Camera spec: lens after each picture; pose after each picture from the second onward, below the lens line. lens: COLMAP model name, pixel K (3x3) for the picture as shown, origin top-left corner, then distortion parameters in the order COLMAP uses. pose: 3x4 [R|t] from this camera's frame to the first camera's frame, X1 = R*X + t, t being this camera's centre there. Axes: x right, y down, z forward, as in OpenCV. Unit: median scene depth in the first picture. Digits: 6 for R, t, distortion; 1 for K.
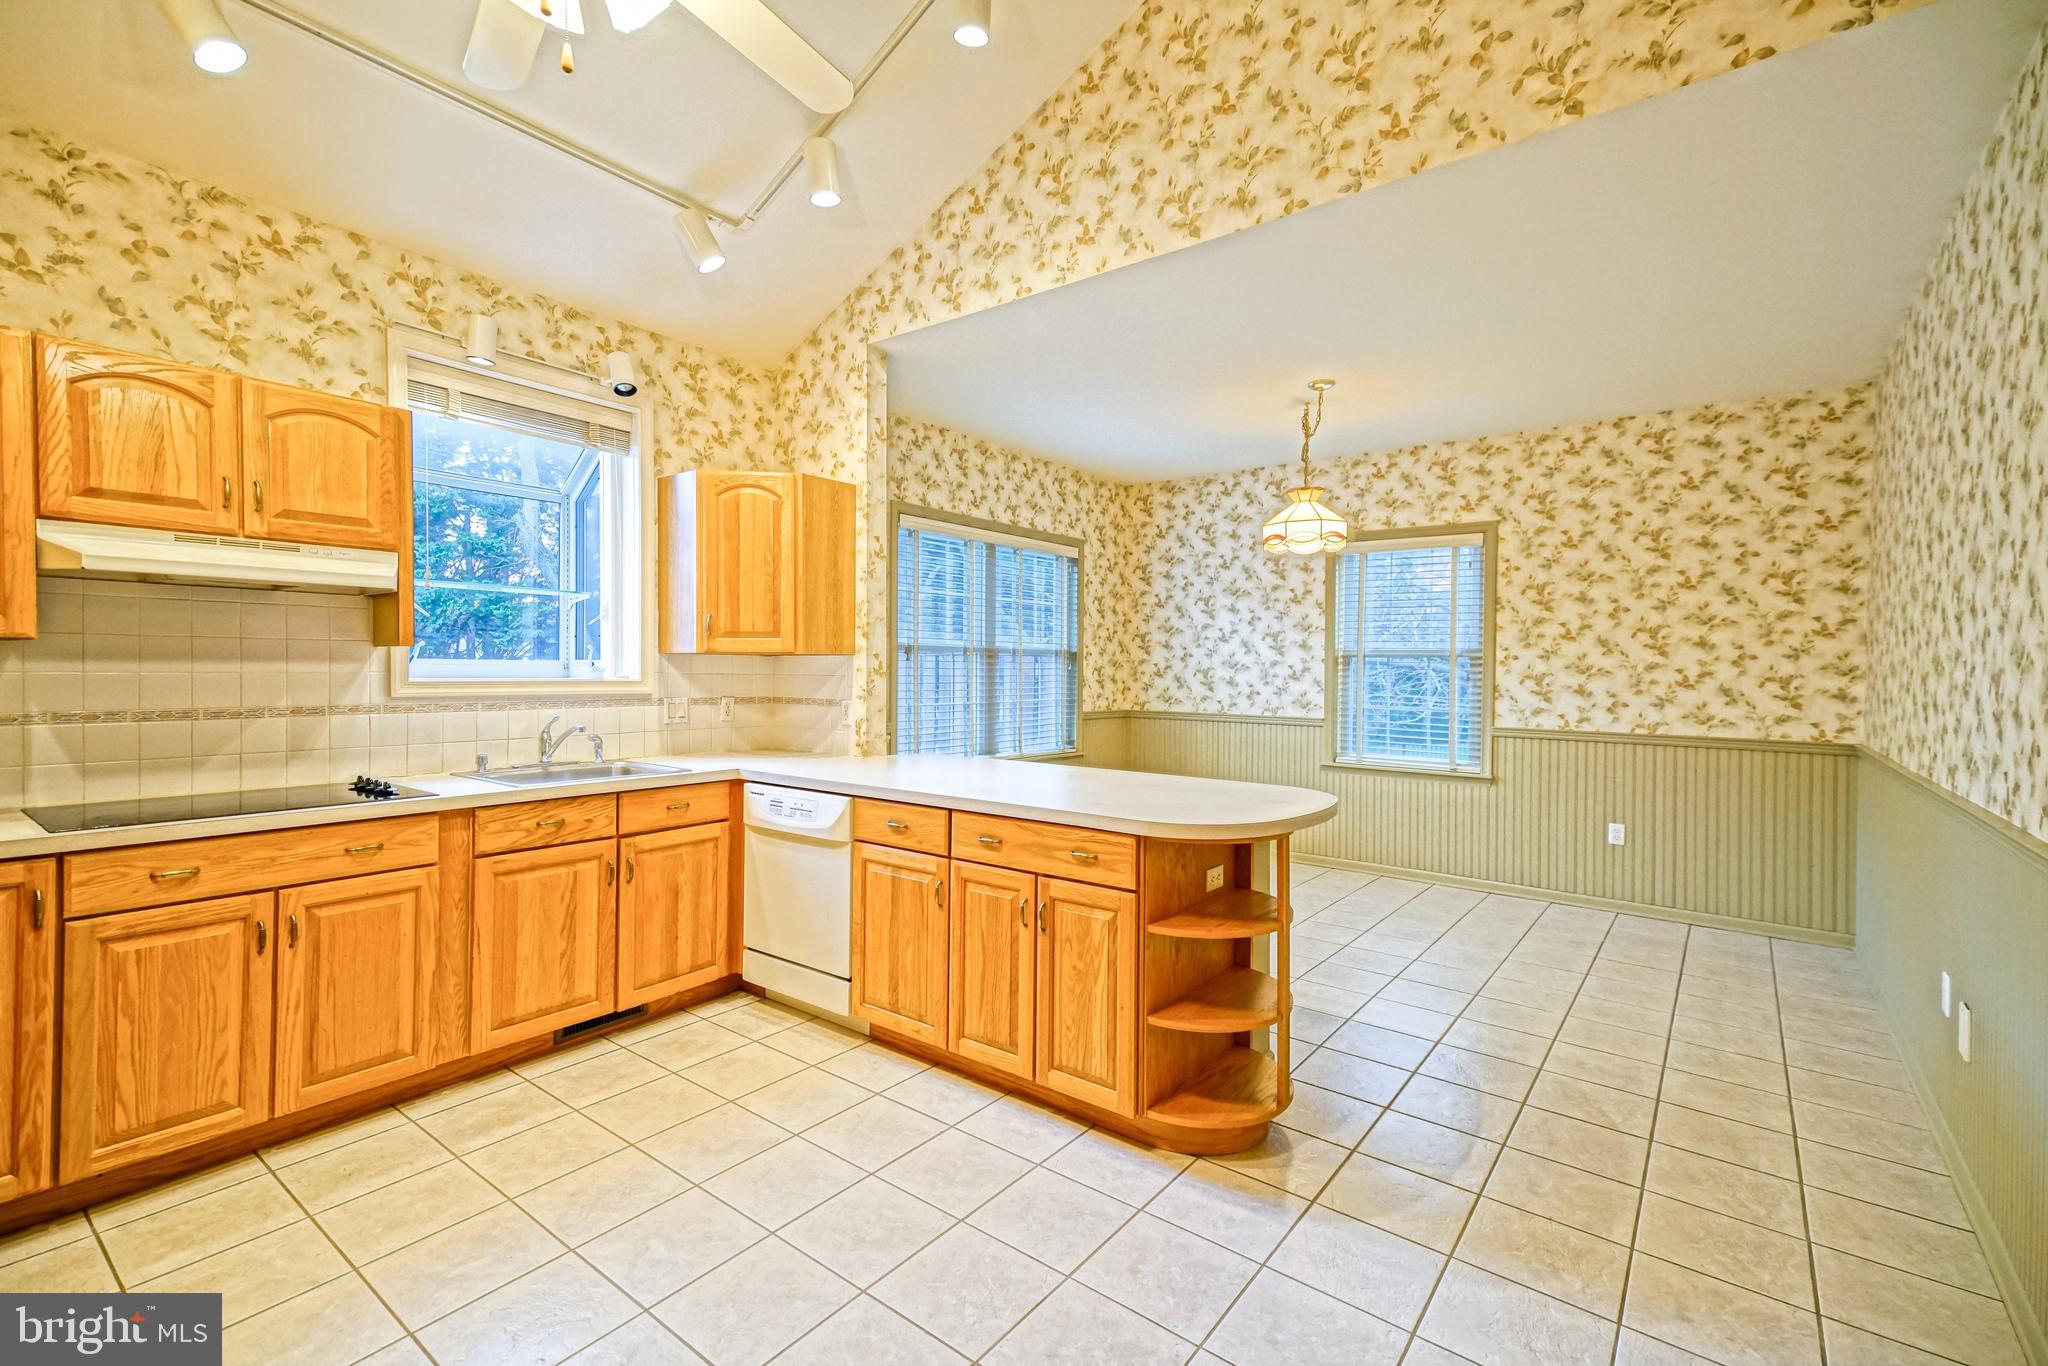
lens RADIAL K [[925.6, 0, 1026.1], [0, 925.6, 675.6], [0, 0, 1]] dist [0.040310, -0.002302]
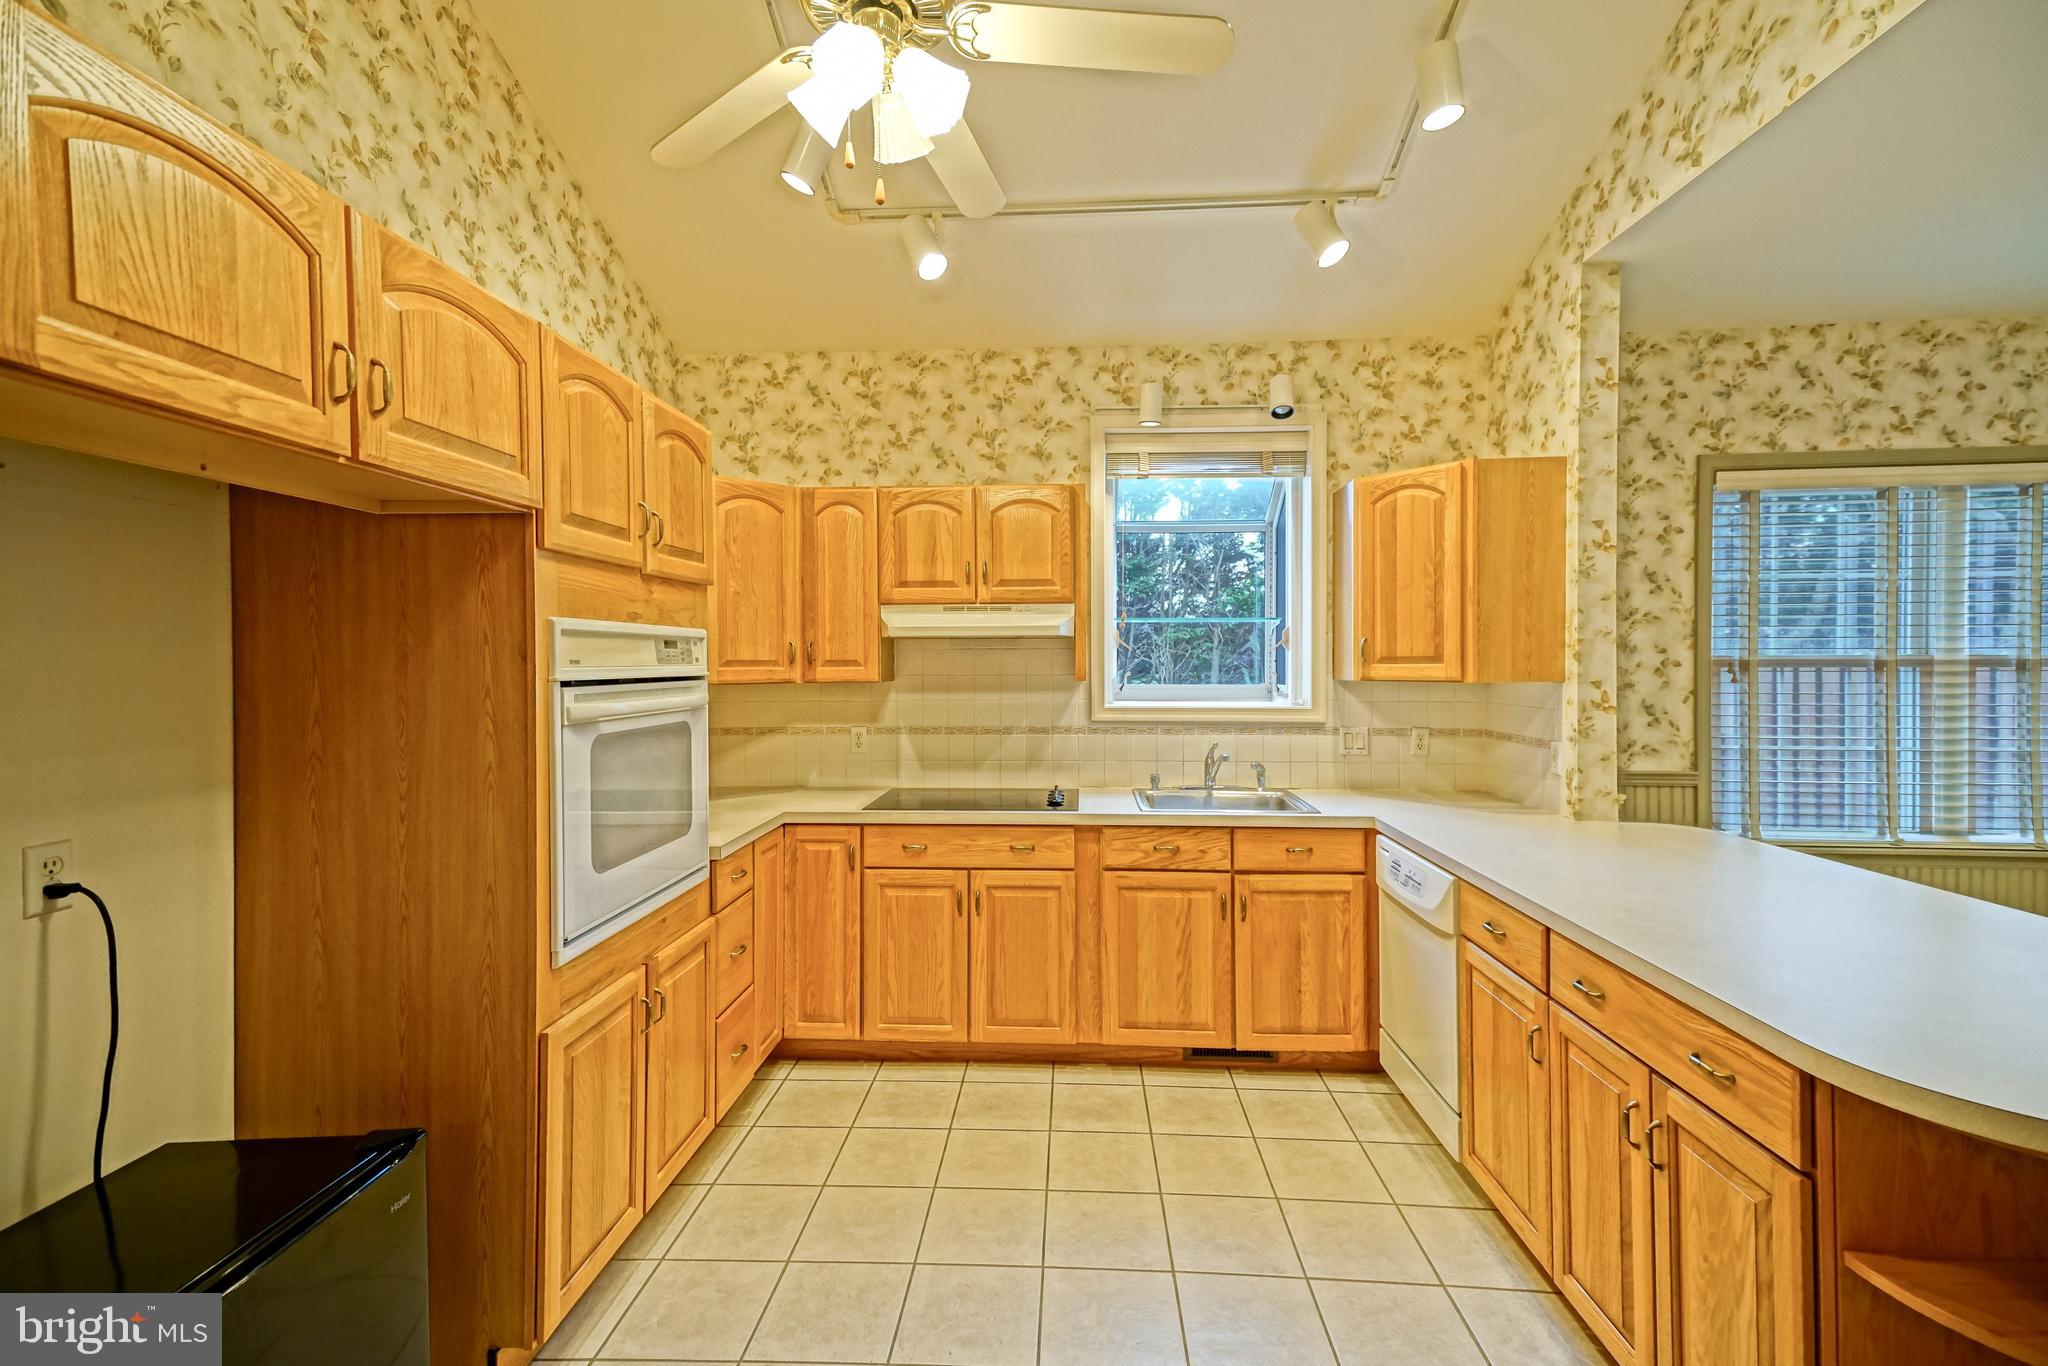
lens RADIAL K [[925.6, 0, 1016.8], [0, 925.6, 666.4], [0, 0, 1]] dist [0.040310, -0.002302]
pose [[0.550759, -0.004309, -0.834653, 0.246939], [0.002747, 0.999991, -0.003350, -0.040656], [0.834660, -0.000448, 0.550766, 0.251005]]
